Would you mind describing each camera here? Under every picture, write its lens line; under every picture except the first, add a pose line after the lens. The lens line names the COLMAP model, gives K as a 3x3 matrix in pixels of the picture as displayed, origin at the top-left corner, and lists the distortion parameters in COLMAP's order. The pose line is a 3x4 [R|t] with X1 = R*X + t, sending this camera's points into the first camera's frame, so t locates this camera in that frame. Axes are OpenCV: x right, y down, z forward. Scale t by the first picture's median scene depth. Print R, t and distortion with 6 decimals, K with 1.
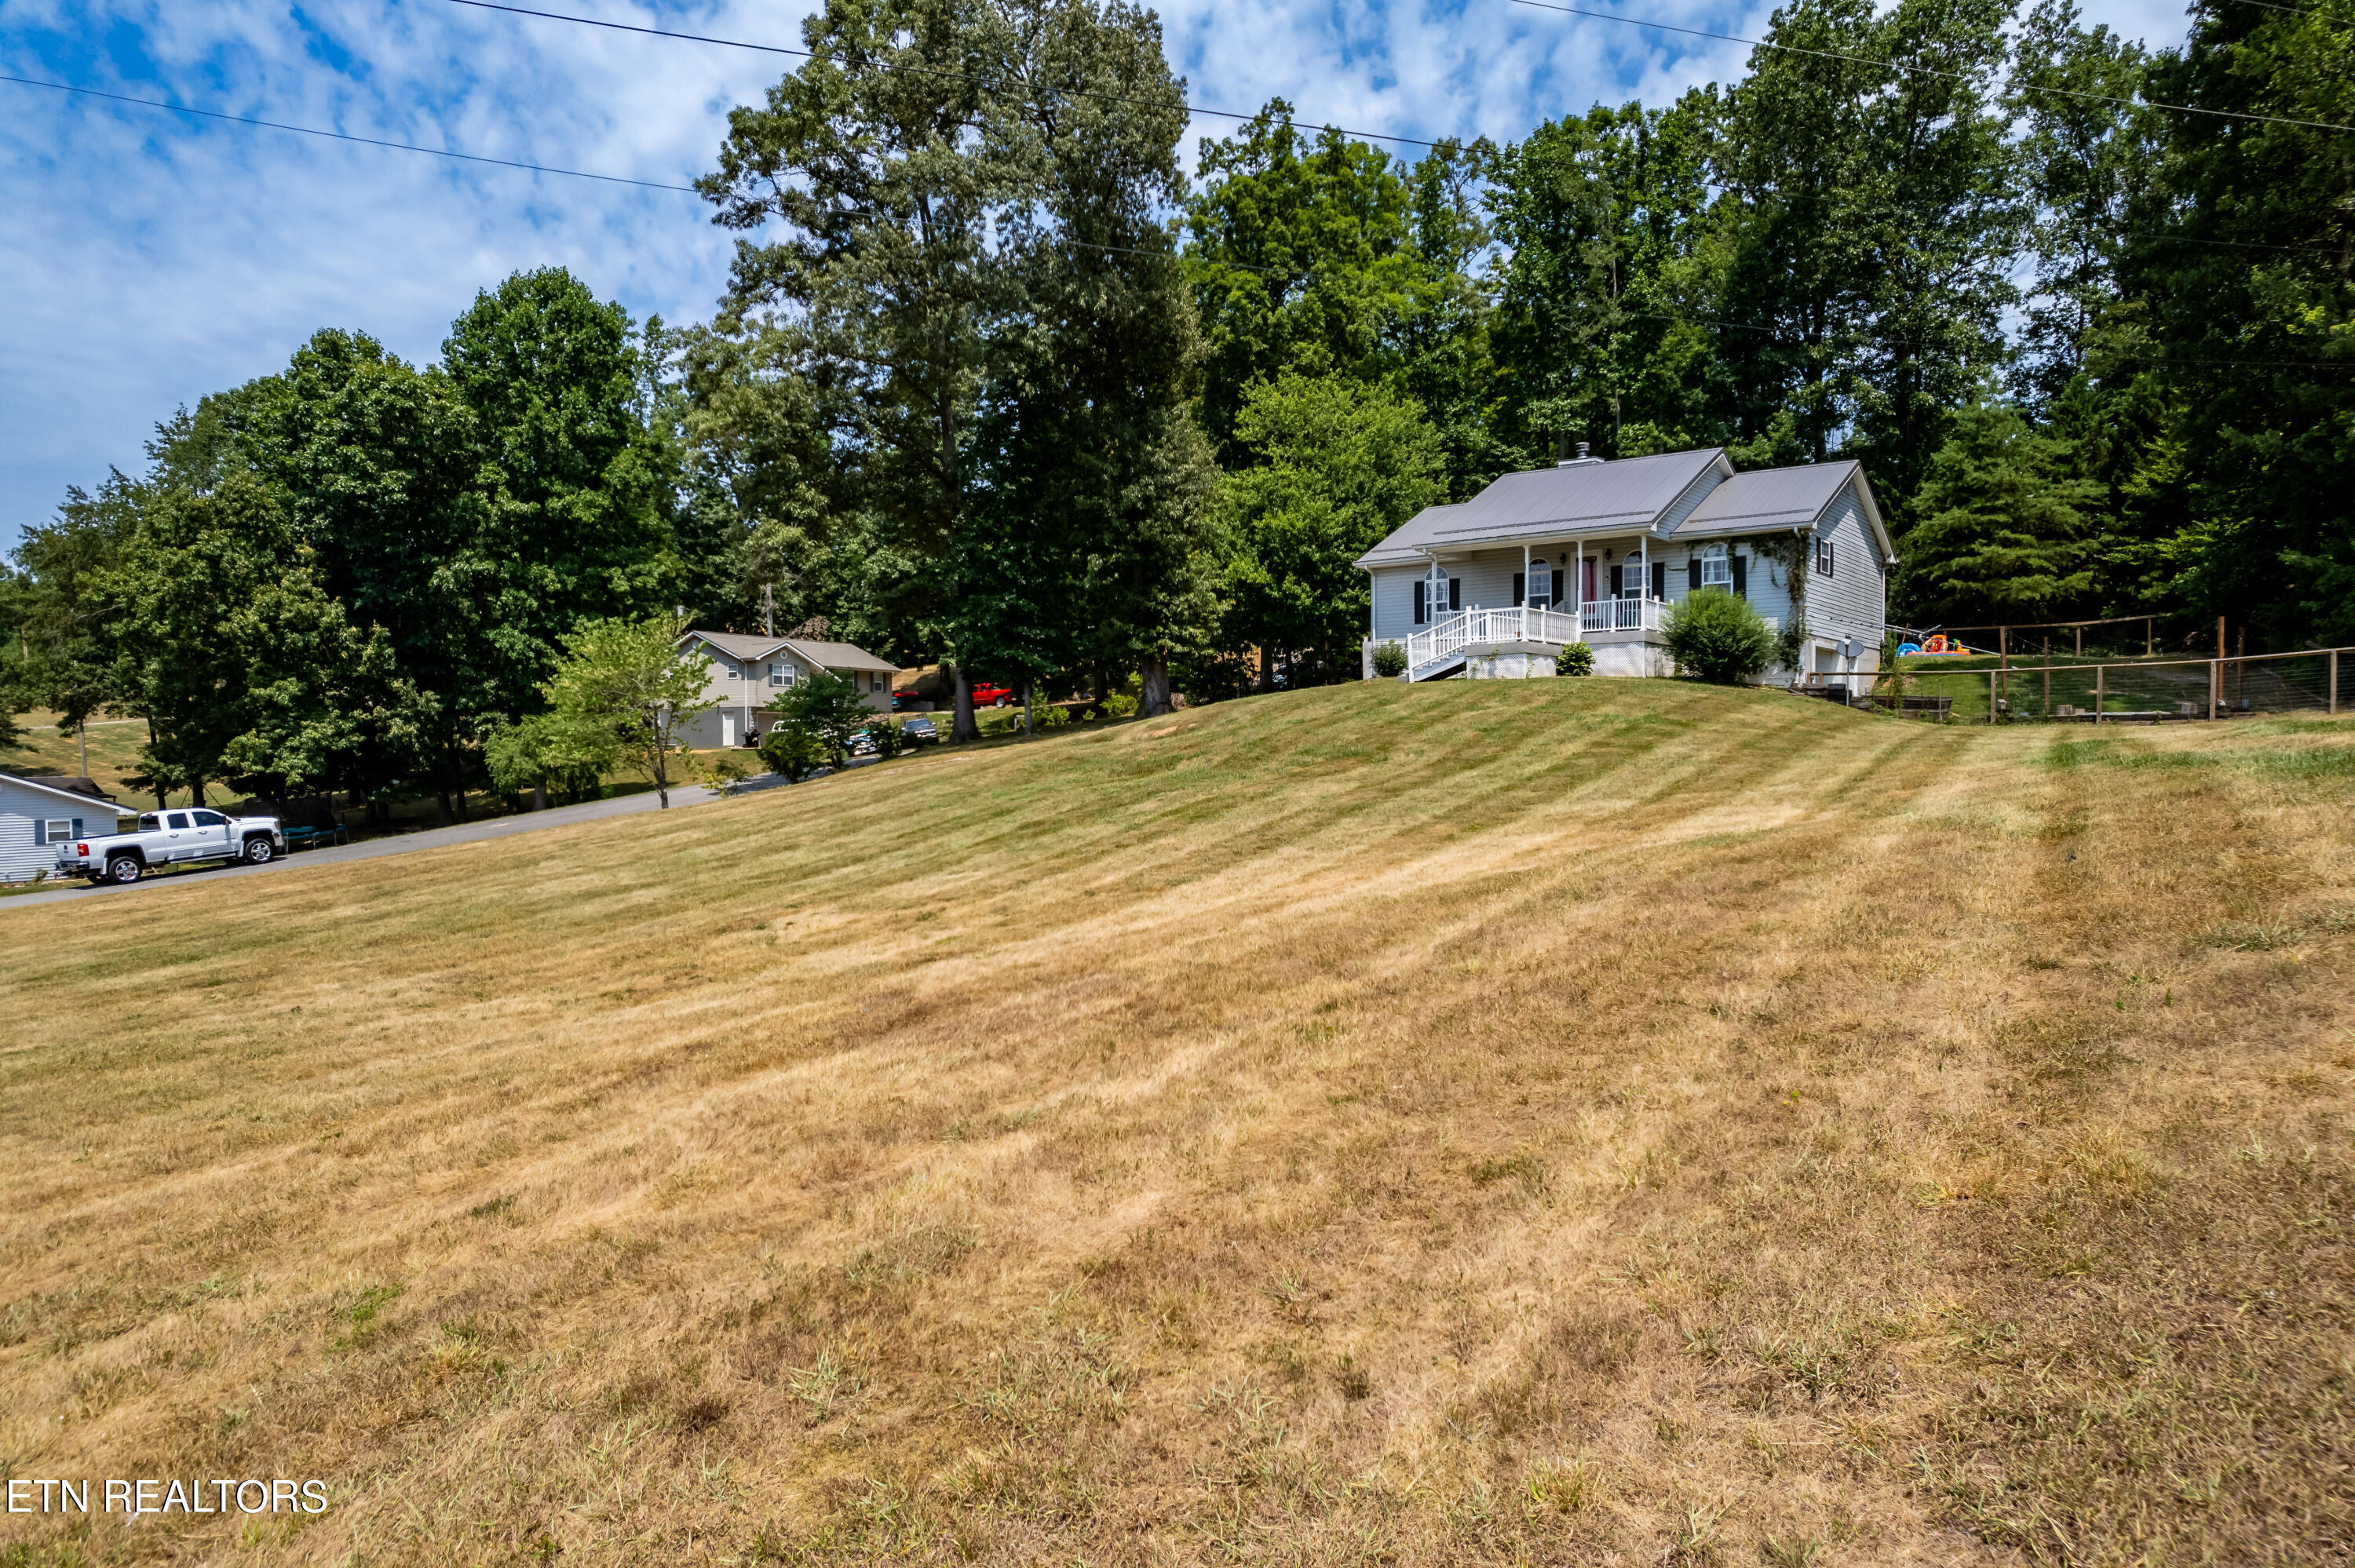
lens RADIAL K [[1519.2, 0, 1174.4], [0, 1519.2, 801.9], [0, 0, 1]] dist [-0.068948, 0.060638]
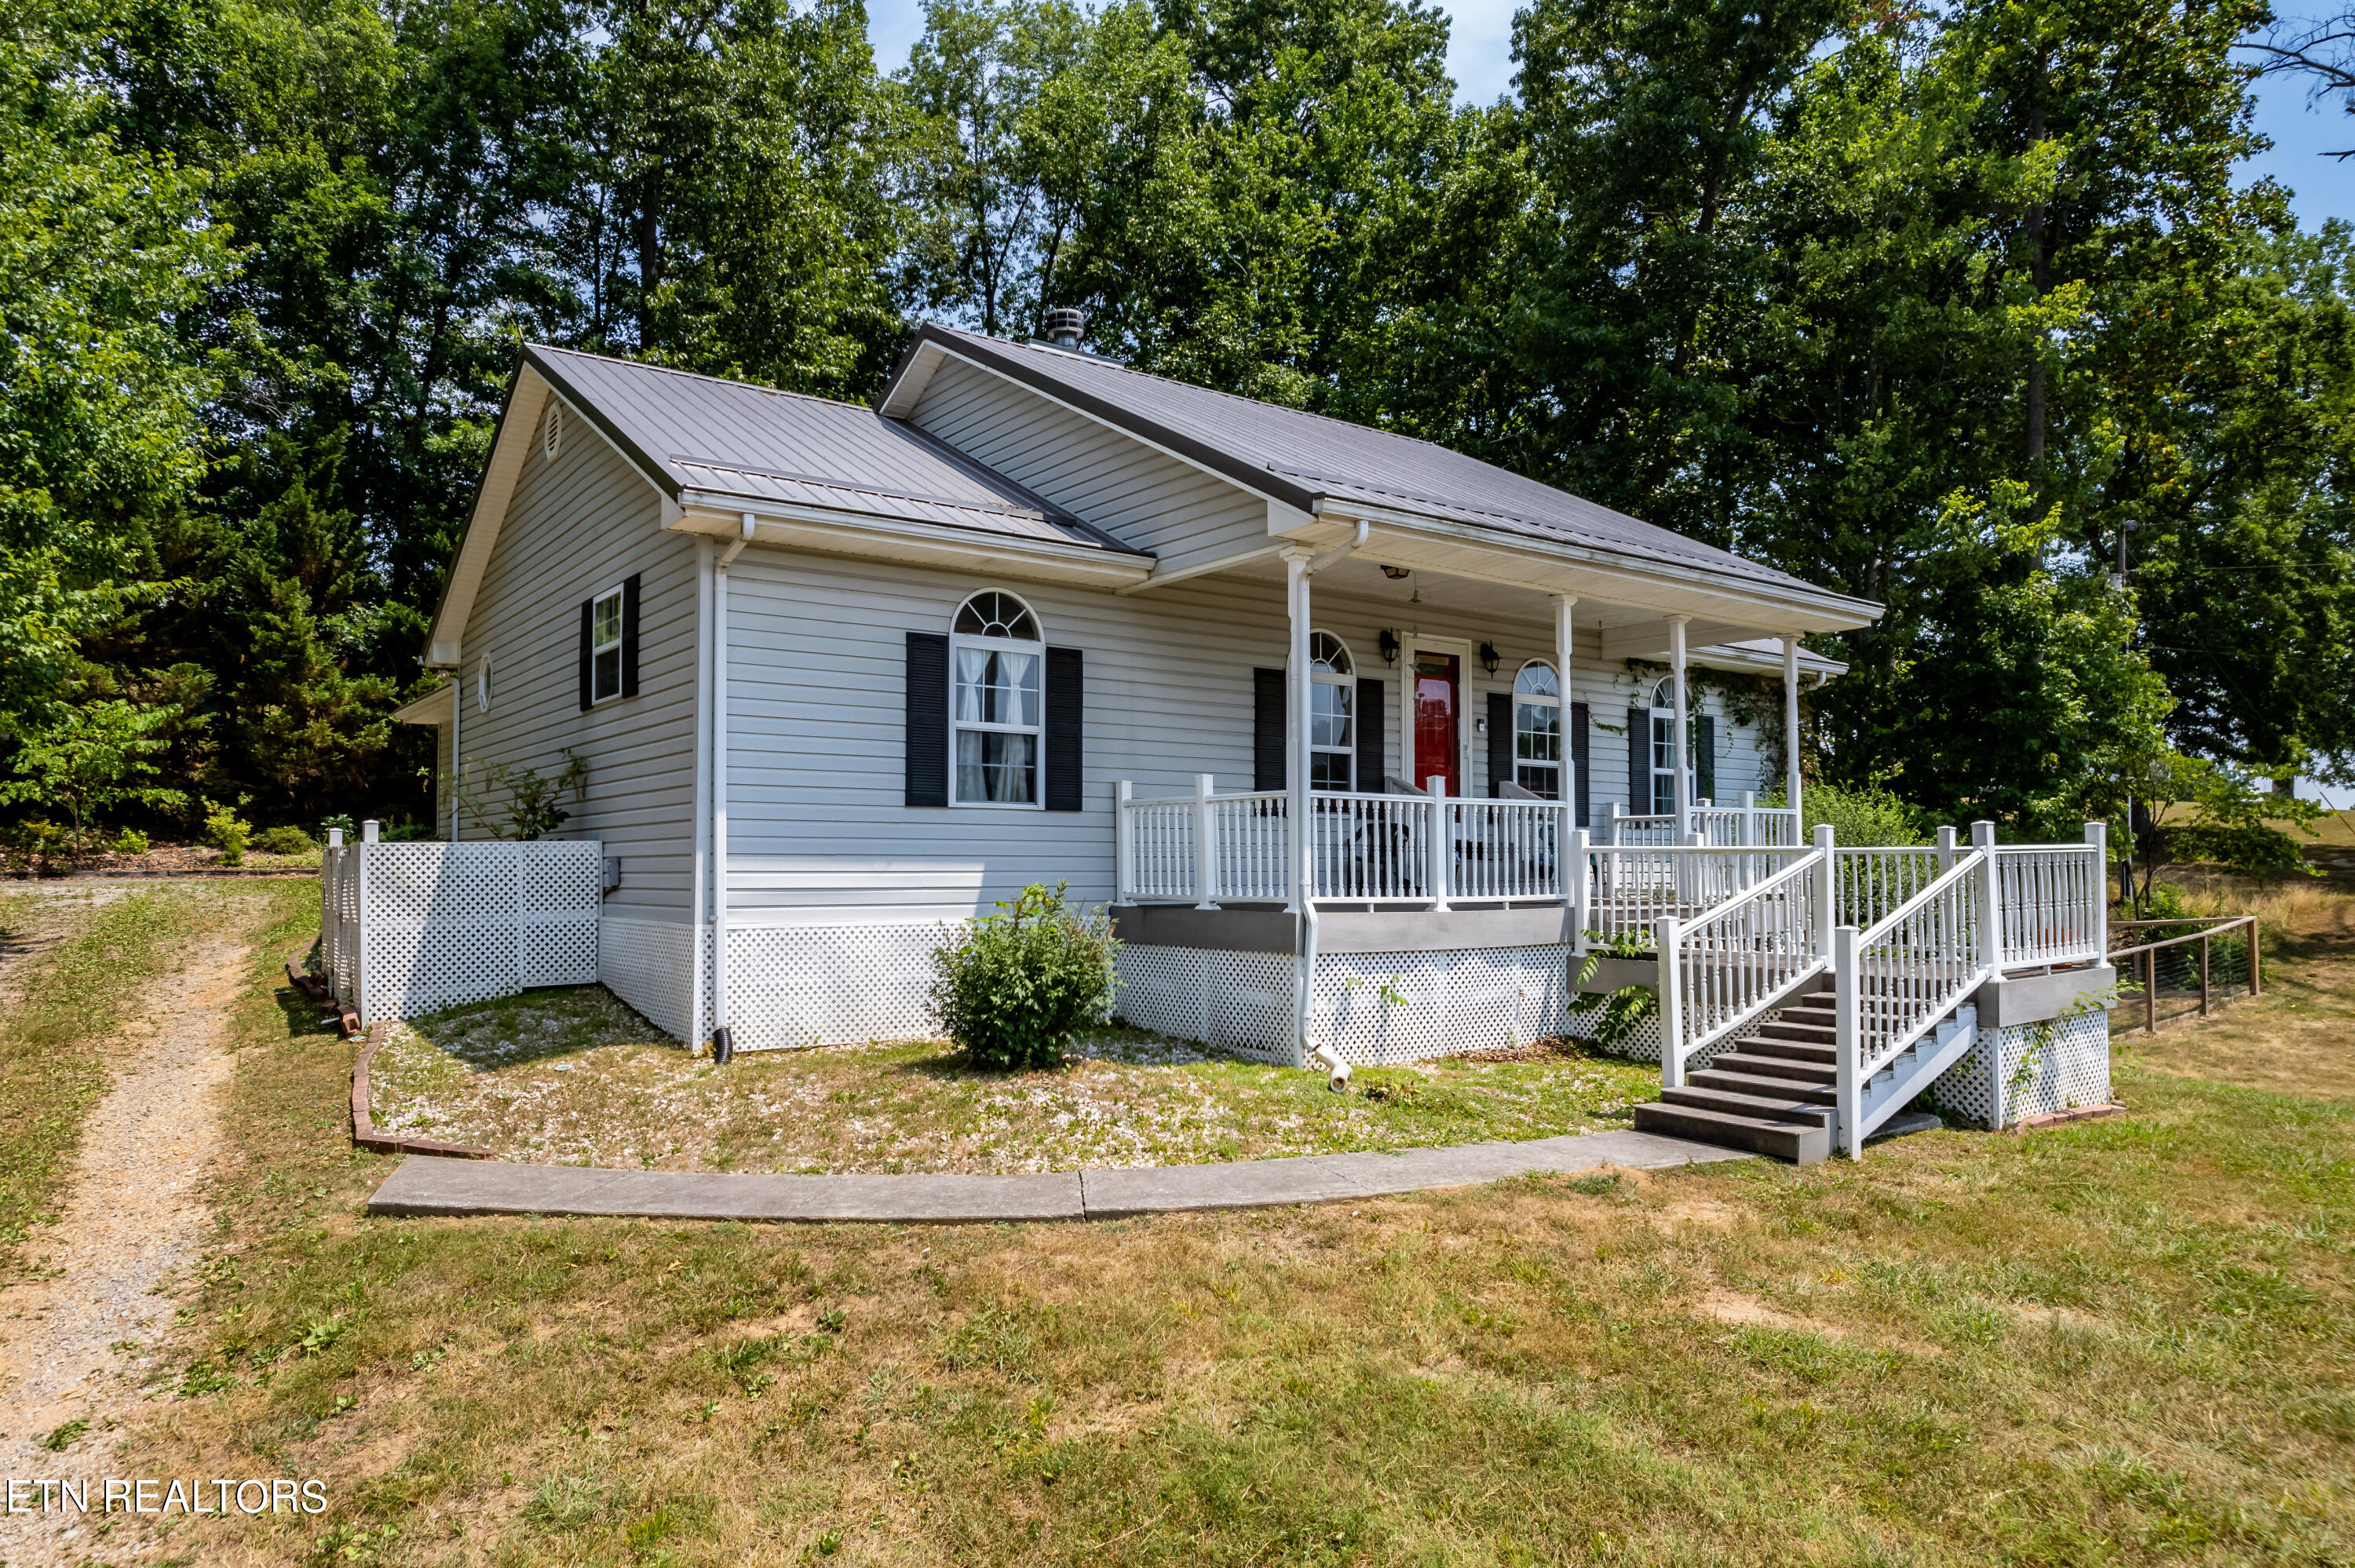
lens RADIAL K [[1519.2, 0, 1175.5], [0, 1519.2, 828.6], [0, 0, 1]] dist [-0.068948, 0.060638]
pose [[0.253135, 0.030442, 0.966952, -0.052714], [0.030445, 0.998759, -0.039413, -0.090300], [-0.966952, 0.039416, 0.251895, 0.784865]]
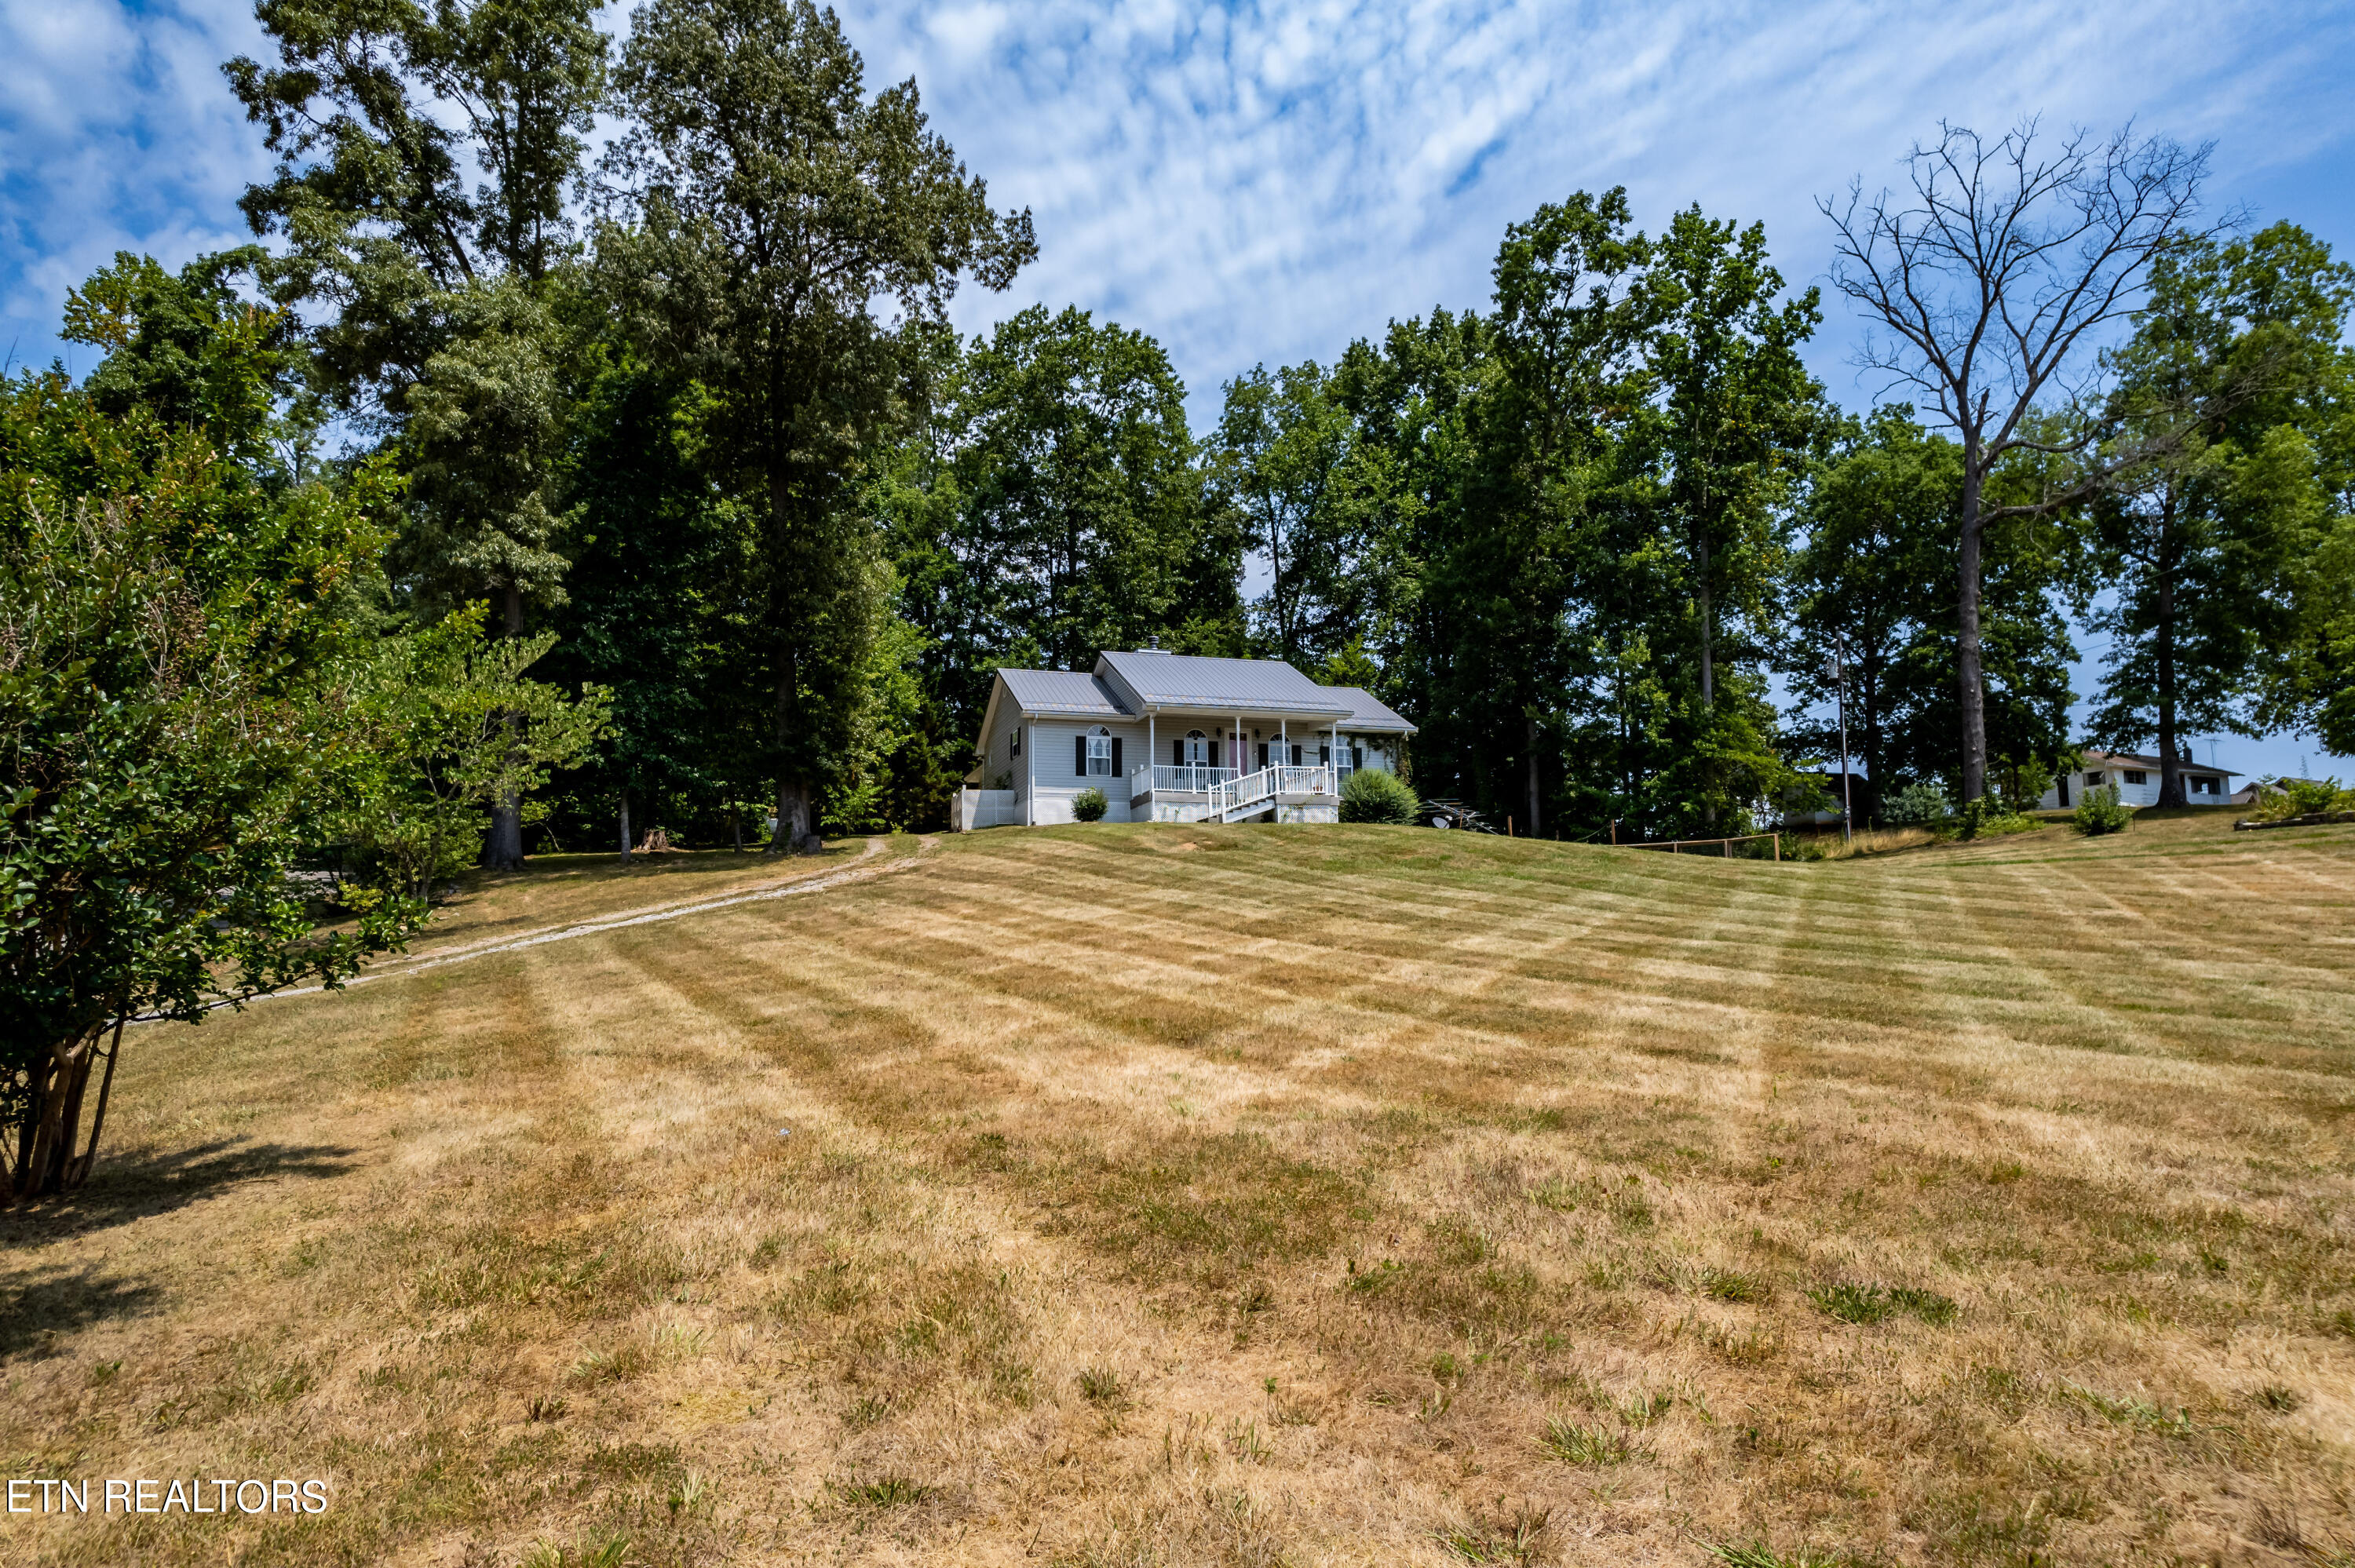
lens RADIAL K [[1519.2, 0, 1179.6], [0, 1519.2, 788.1], [0, 0, 1]] dist [-0.068948, 0.060638]
pose [[0.550518, 0.104818, 0.828217, -0.584939], [0.036665, 0.988093, -0.149424, 0.043942], [-0.834018, 0.112627, 0.540120, 0.326718]]
